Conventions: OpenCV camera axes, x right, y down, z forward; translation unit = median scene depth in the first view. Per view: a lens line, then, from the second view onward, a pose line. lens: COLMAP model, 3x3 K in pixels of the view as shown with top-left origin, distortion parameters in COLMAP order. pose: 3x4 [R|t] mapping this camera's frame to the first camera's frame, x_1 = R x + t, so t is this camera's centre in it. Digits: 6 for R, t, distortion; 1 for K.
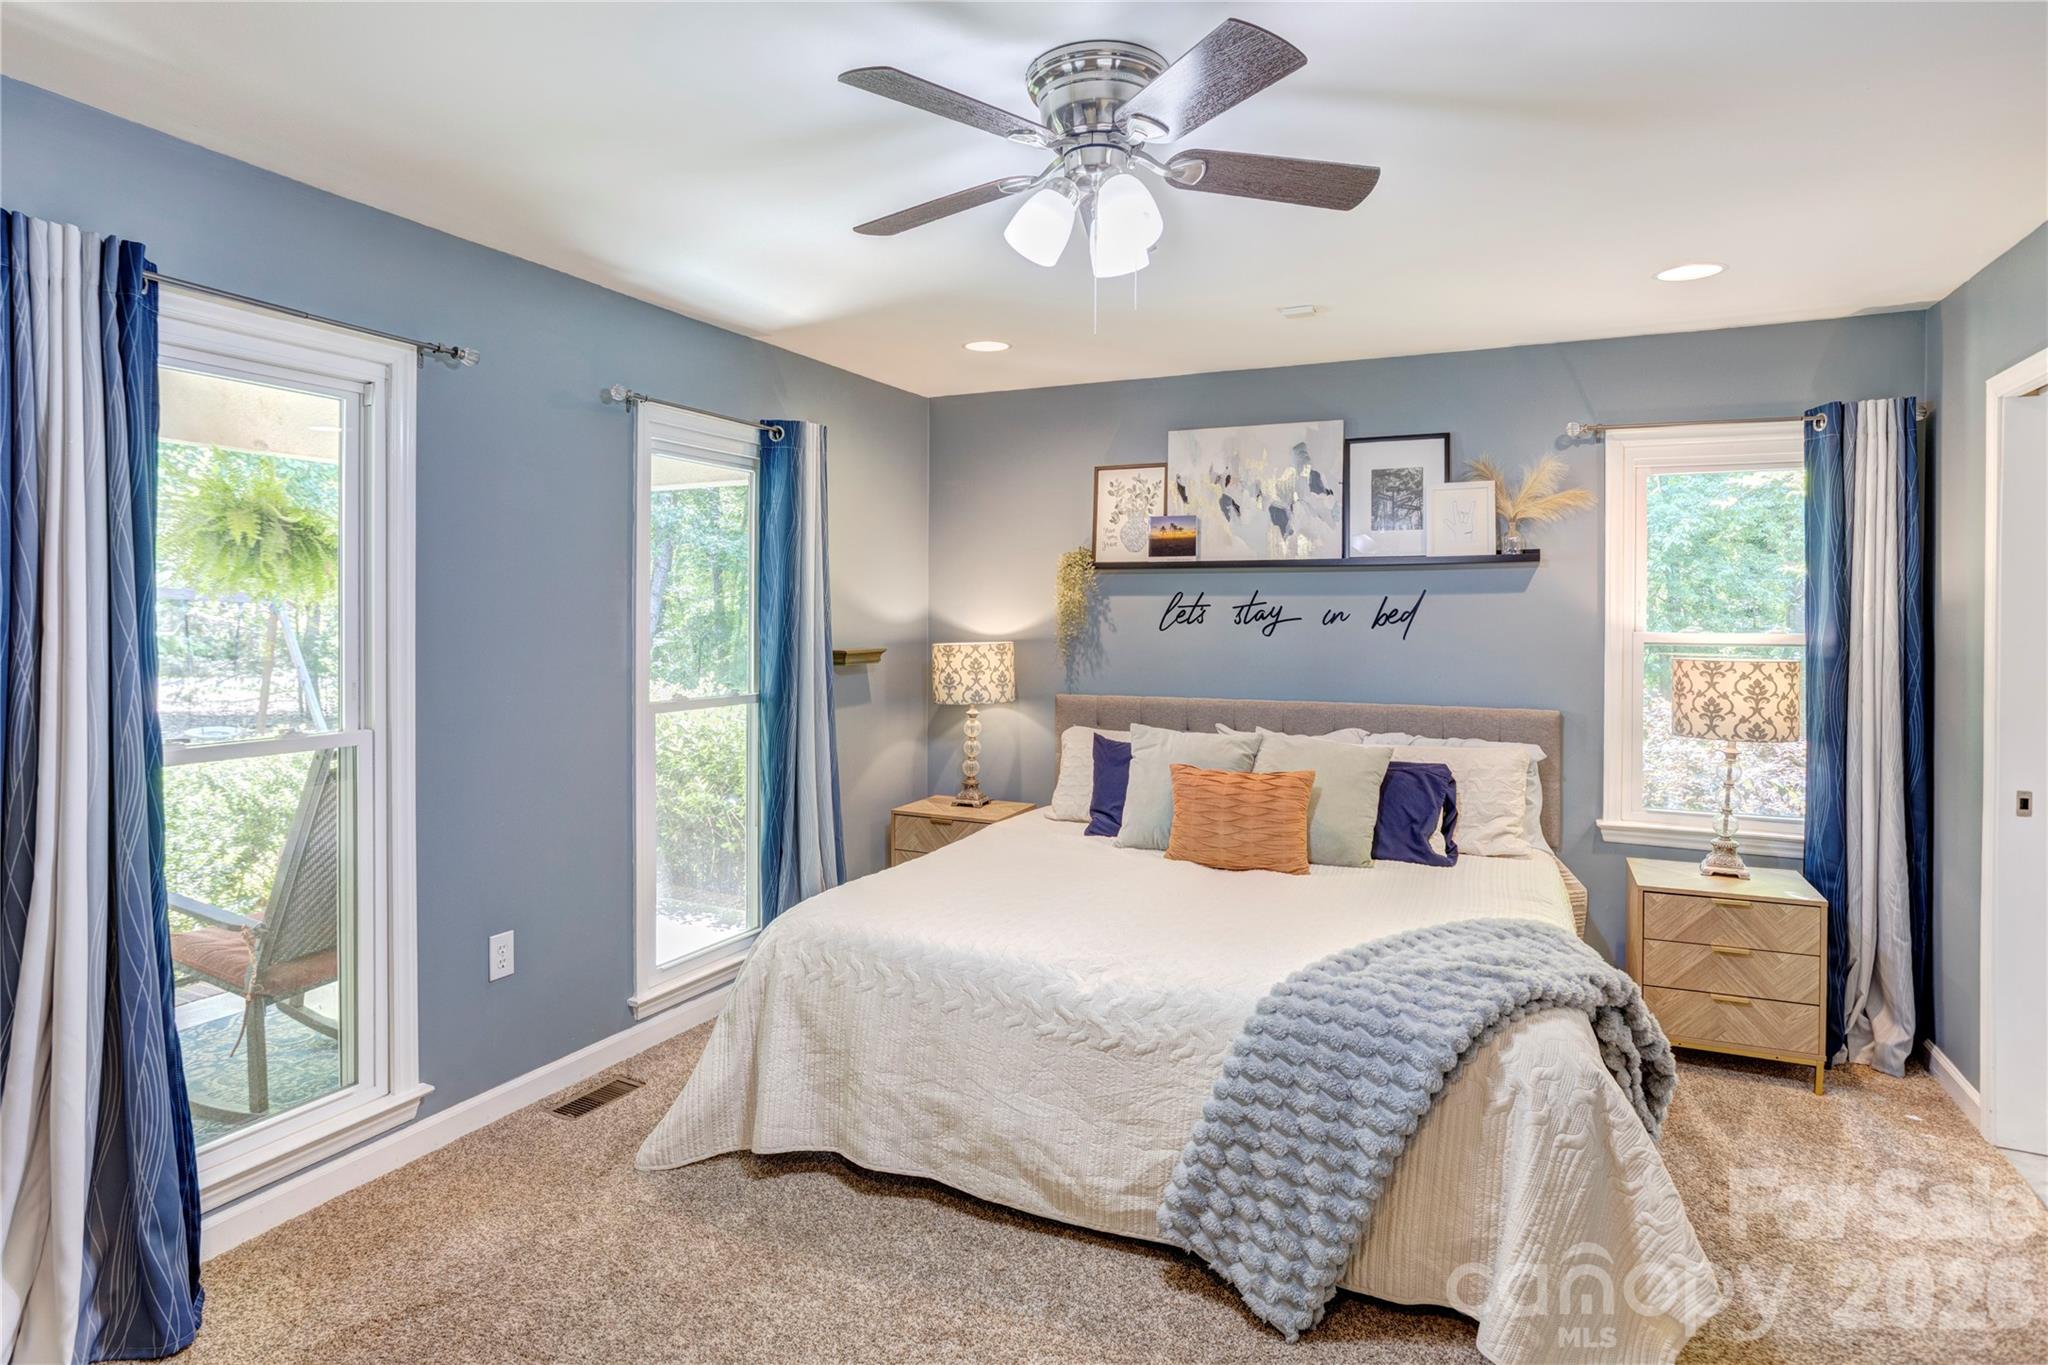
lens RADIAL K [[1153.7, 0, 1015.7], [0, 1153.7, 630.0], [0, 0, 1]] dist [-0.059392, 0.046978]
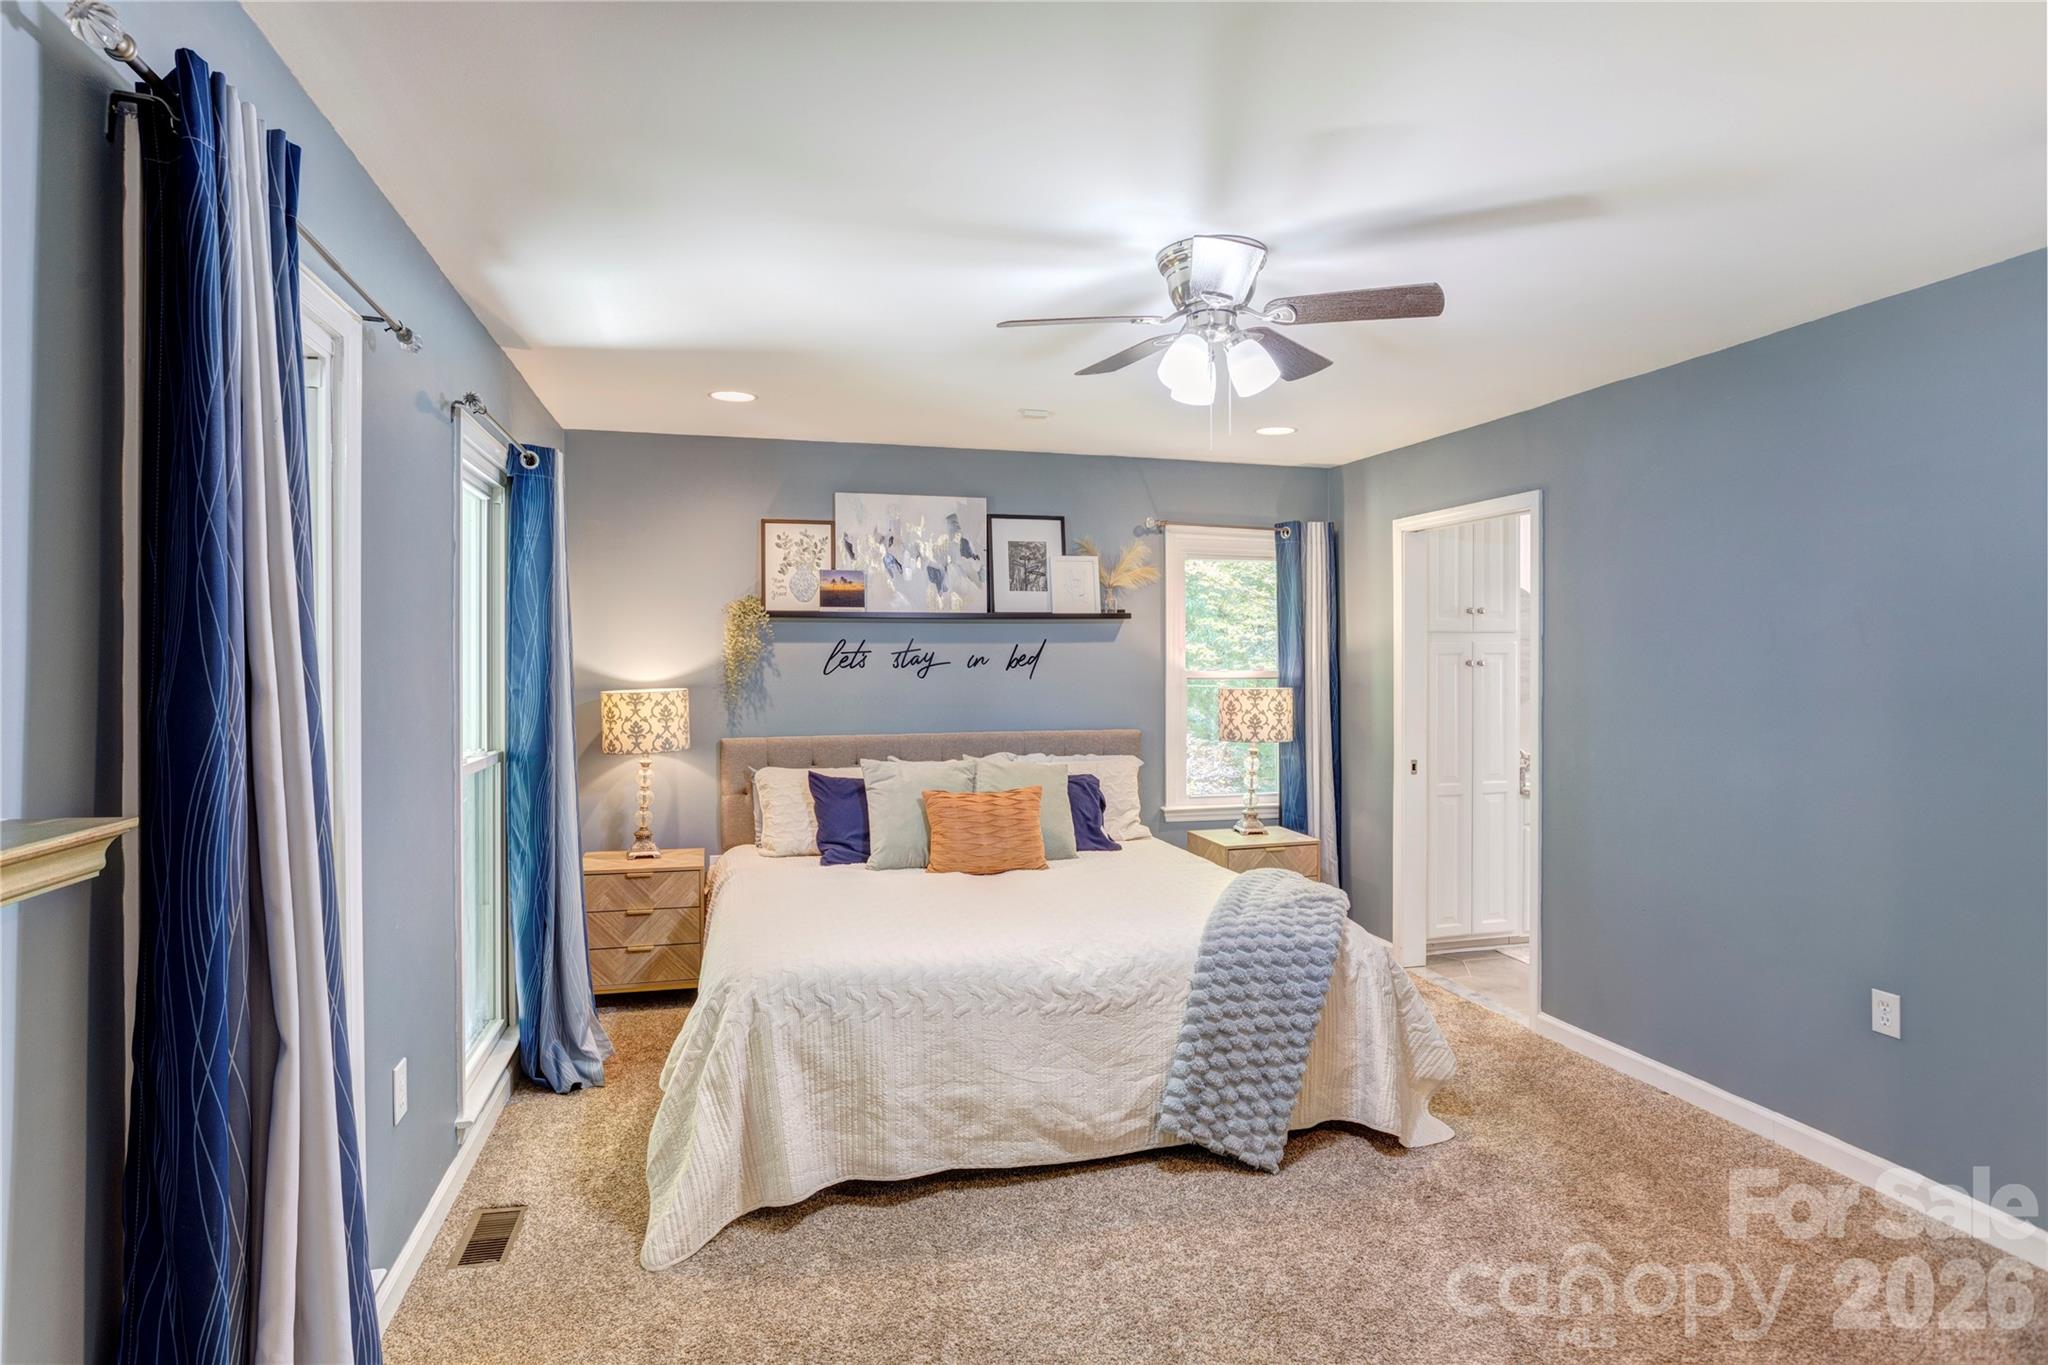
lens RADIAL K [[1121.0, 0, 1049.5], [0, 1121.0, 666.4], [0, 0, 1]] dist [-0.057430, 0.042074]
pose [[0.736626, -0.009714, 0.676231, -0.497774], [0.012645, 0.999920, 0.000590, -0.006001], [-0.676182, 0.008116, 0.736690, 0.091635]]
